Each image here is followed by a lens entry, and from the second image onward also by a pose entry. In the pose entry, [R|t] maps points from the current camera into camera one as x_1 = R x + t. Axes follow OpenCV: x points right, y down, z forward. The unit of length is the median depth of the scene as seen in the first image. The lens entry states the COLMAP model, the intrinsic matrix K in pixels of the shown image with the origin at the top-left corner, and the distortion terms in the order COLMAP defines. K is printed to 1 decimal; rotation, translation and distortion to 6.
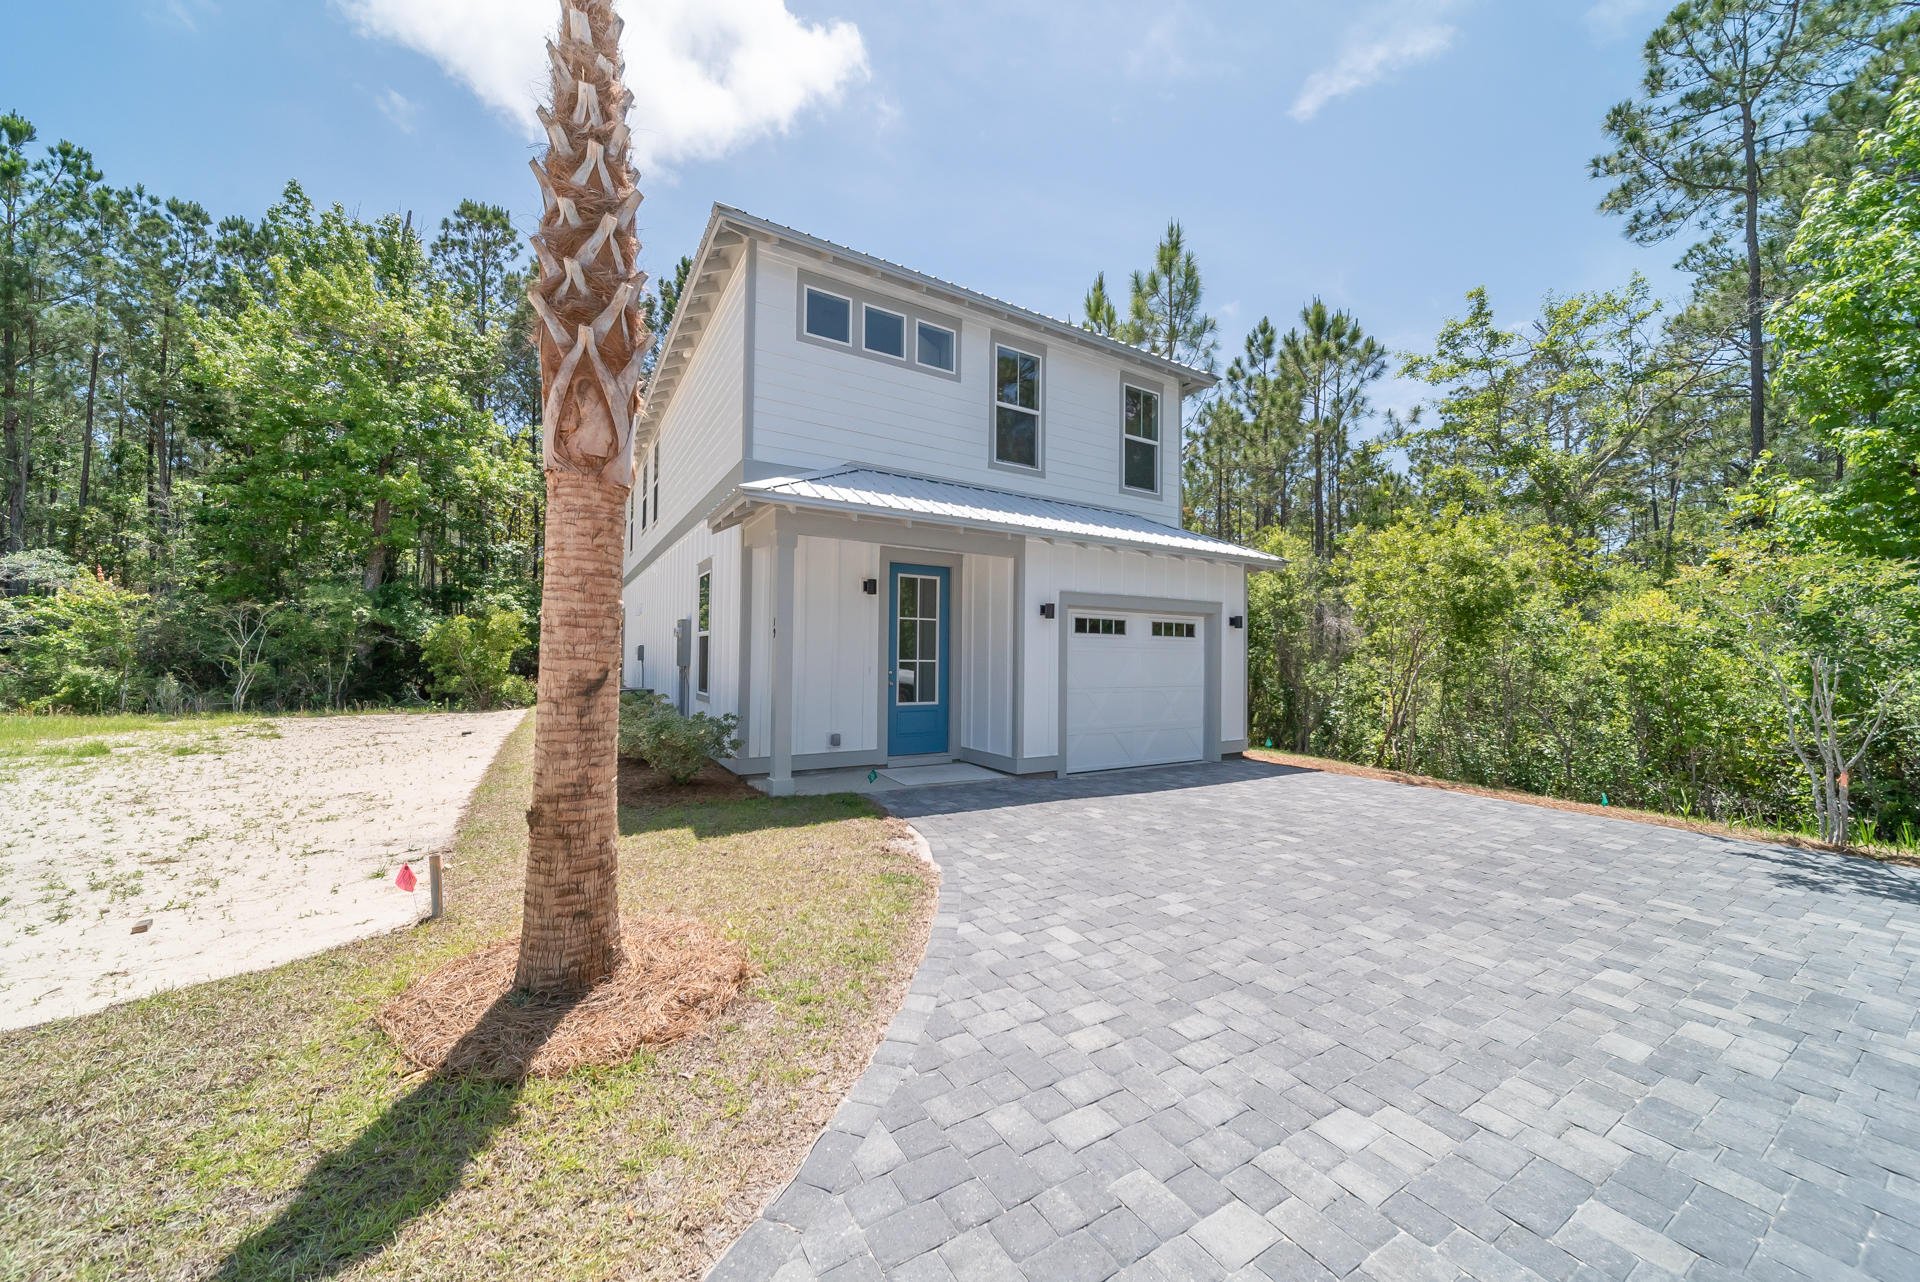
lens RADIAL K [[679.7, 0, 968.9], [0, 679.7, 642.5], [0, 0, 1]] dist [-0.001407, -0.000436]
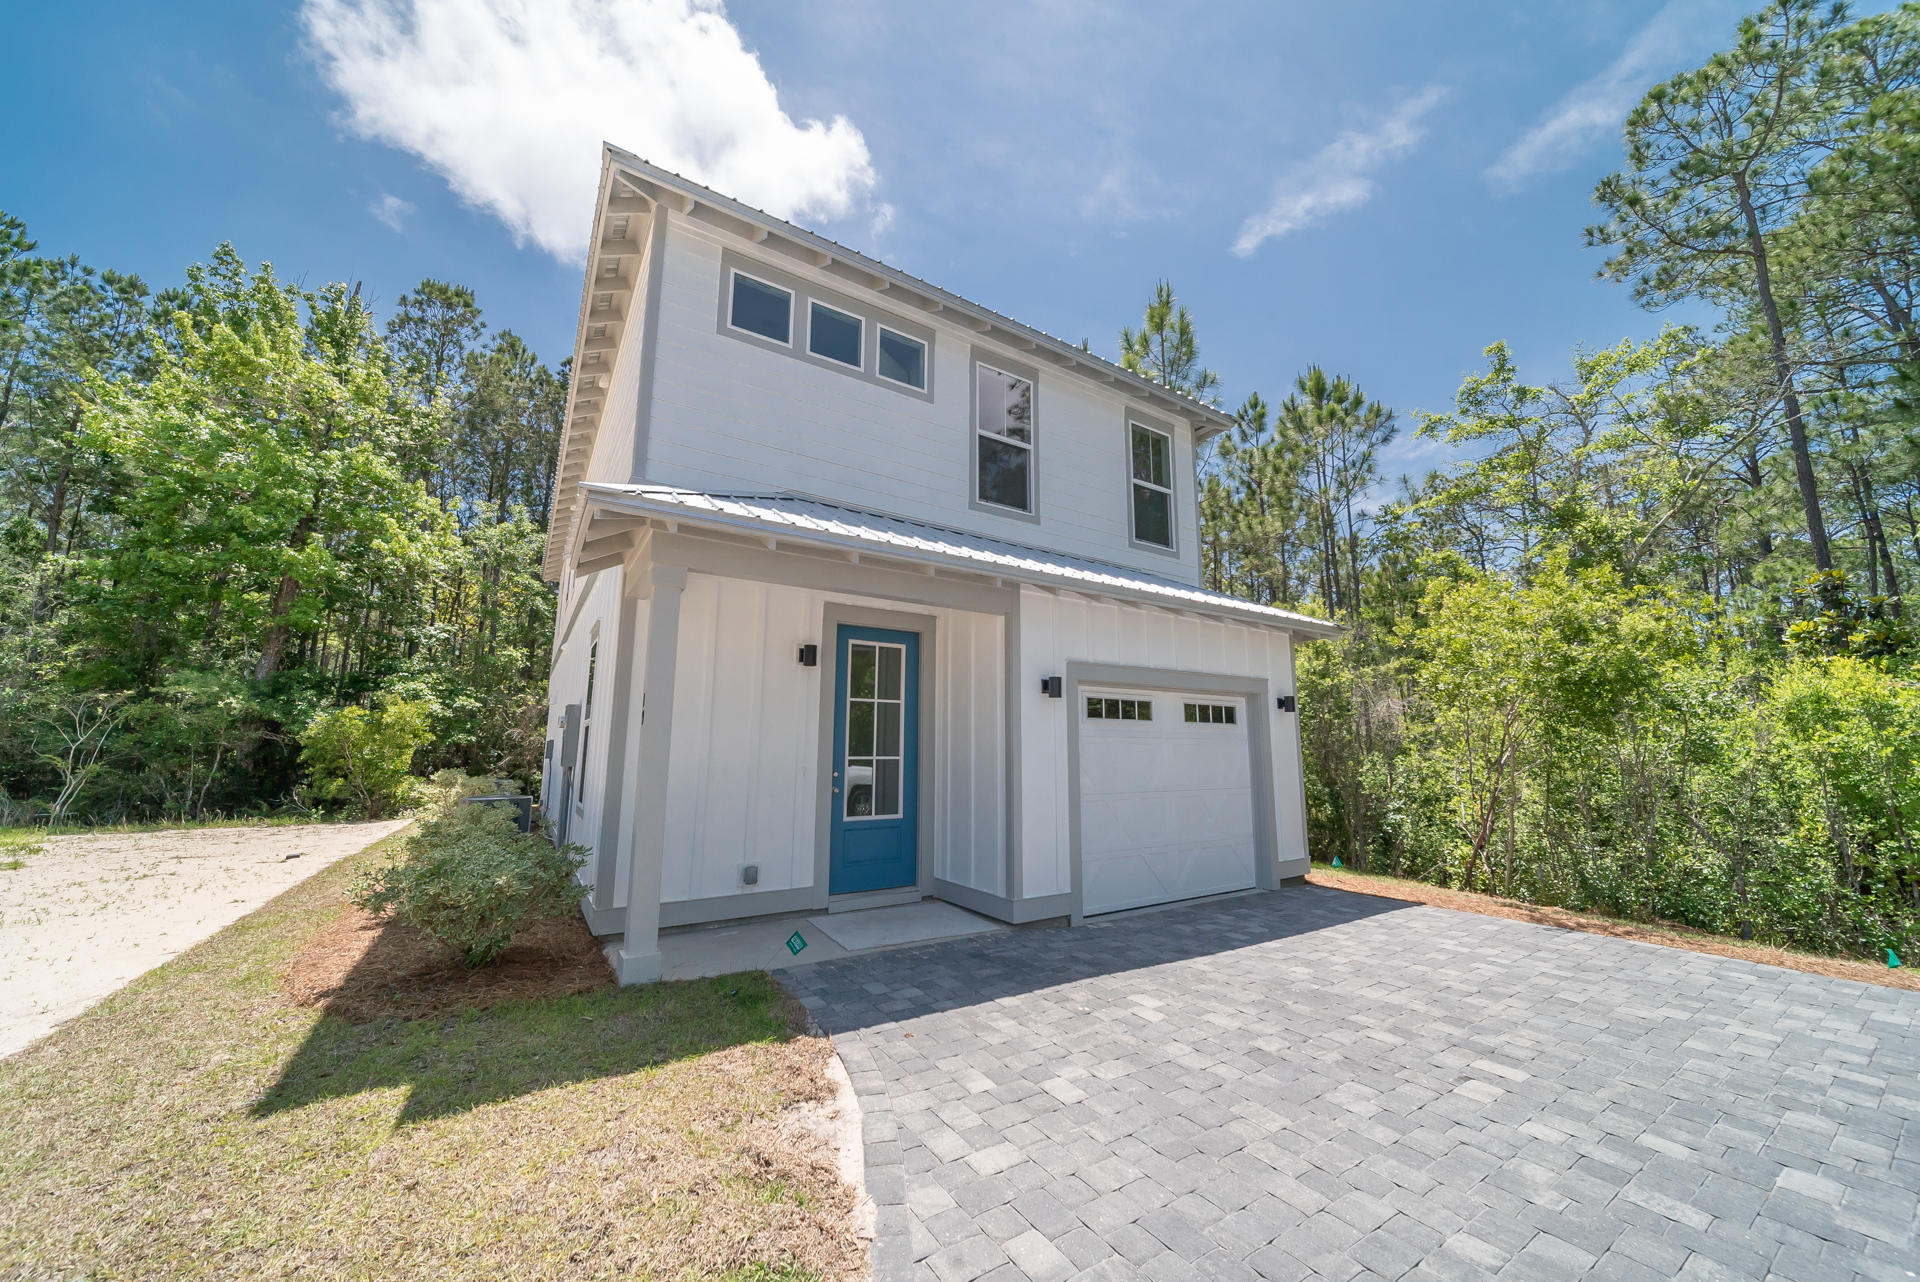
lens RADIAL K [[679.7, 0, 968.9], [0, 679.7, 642.5], [0, 0, 1]] dist [-0.001407, -0.000436]
pose [[0.999548, -0.002840, 0.029941, 0.003999], [0.006907, 0.990597, -0.136635, 0.003822], [-0.029272, 0.136780, 0.990169, 0.207342]]
